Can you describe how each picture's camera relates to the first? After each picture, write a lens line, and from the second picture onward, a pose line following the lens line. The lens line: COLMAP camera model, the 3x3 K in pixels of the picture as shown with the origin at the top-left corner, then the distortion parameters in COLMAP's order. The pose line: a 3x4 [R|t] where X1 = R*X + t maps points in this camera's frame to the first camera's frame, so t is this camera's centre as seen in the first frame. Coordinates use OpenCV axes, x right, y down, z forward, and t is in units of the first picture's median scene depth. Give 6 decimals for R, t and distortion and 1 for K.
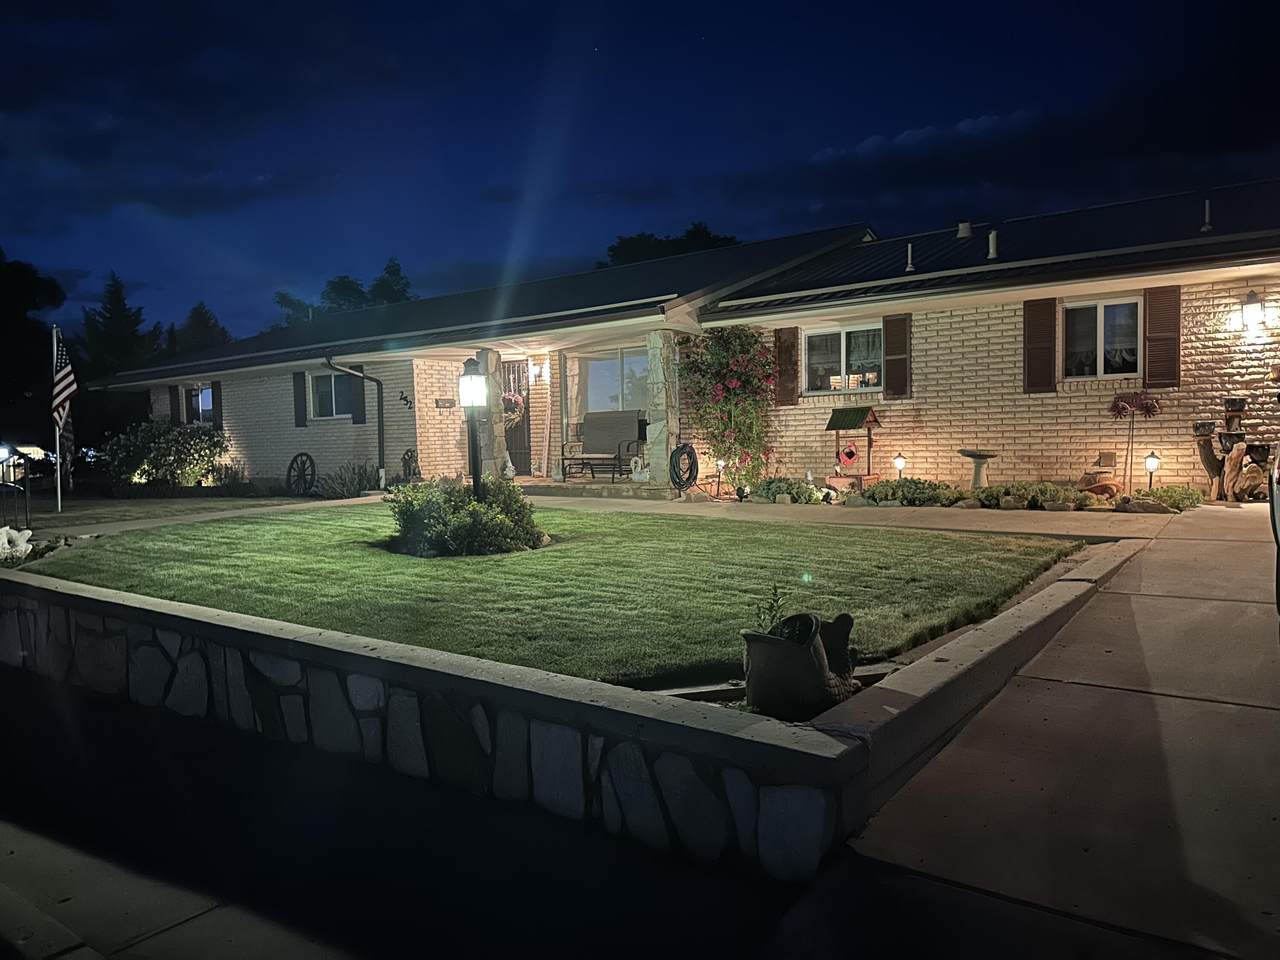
lens RADIAL K [[896.5, 0, 639.8], [0, 896.5, 485.3], [0, 0, 1]] dist [0.045679, -0.051384]
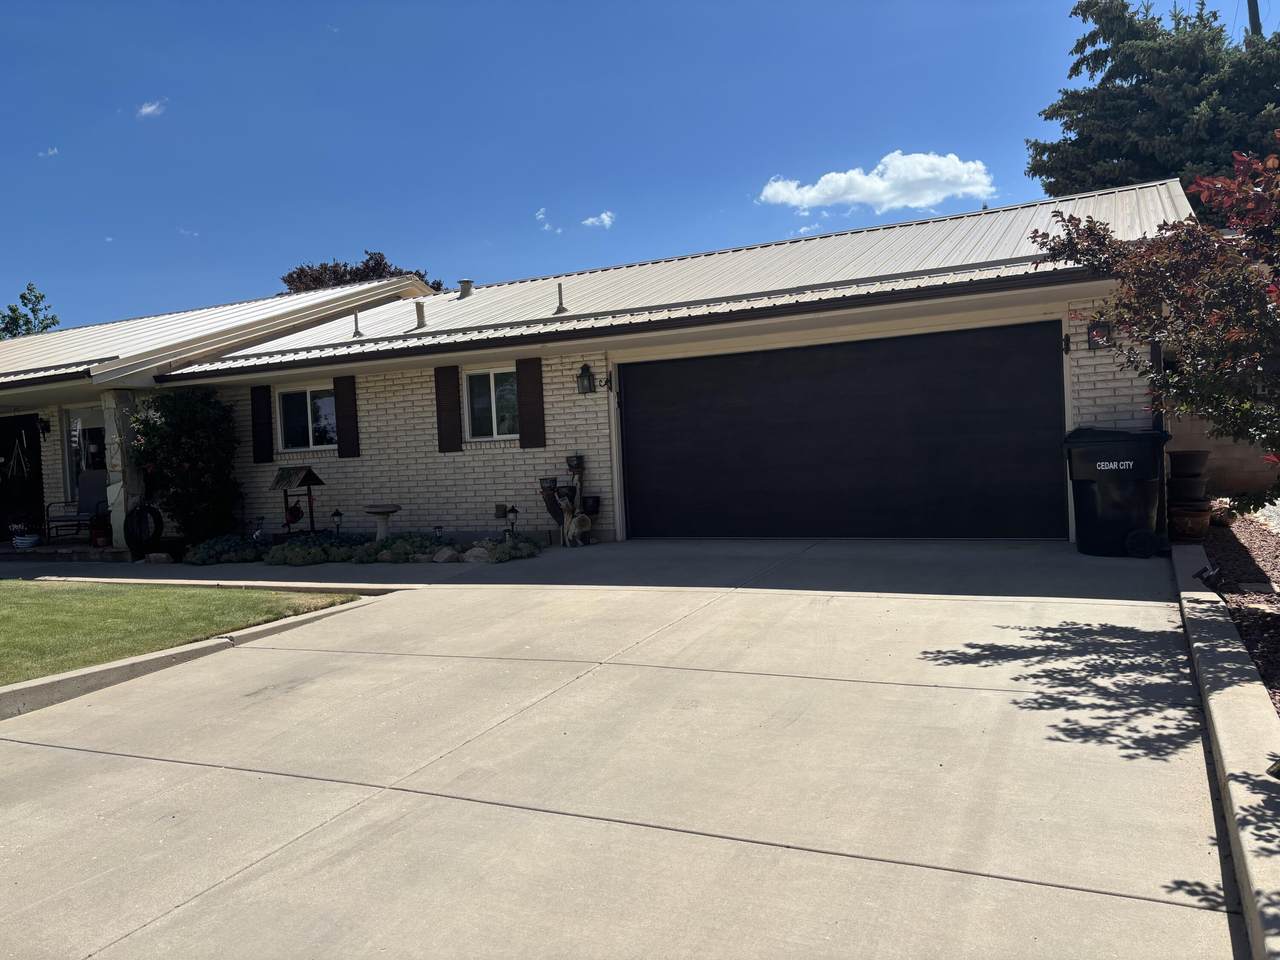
lens RADIAL K [[970.7, 0, 645.6], [0, 970.7, 485.6], [0, 0, 1]] dist [0.042303, -0.035016]
pose [[0.978724, -0.028701, 0.203165, 0.411019], [0.035811, 0.998865, -0.031406, -0.014924], [-0.202033, 0.038014, 0.978641, -0.187294]]
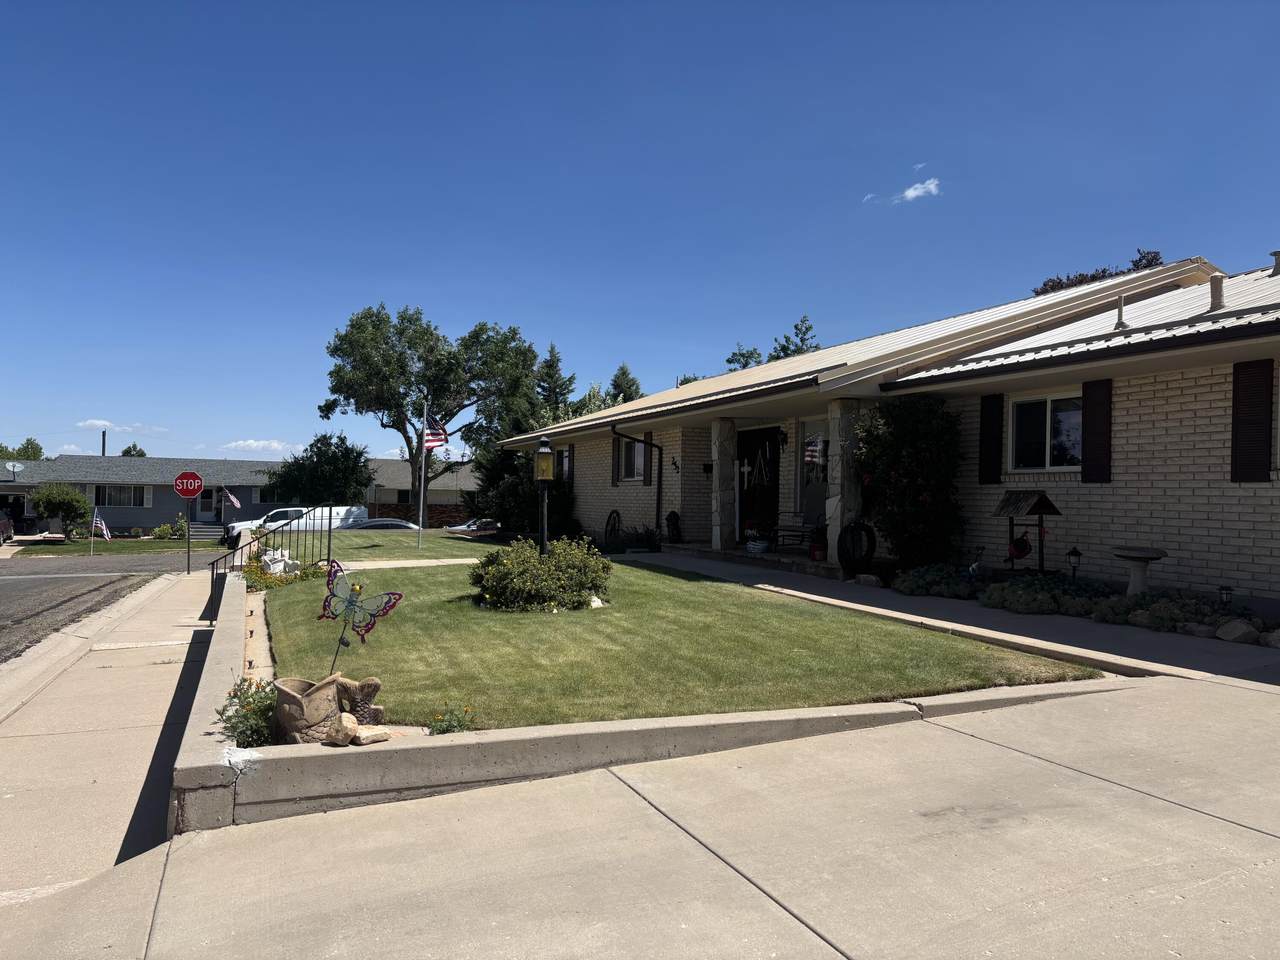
lens RADIAL K [[970.7, 0, 634.2], [0, 970.7, 488.6], [0, 0, 1]] dist [0.042303, -0.035016]
pose [[0.865441, 0.039666, -0.499439, 0.385092], [-0.070589, 0.996571, -0.043170, -0.022079], [0.496014, 0.072616, 0.865273, 0.015307]]
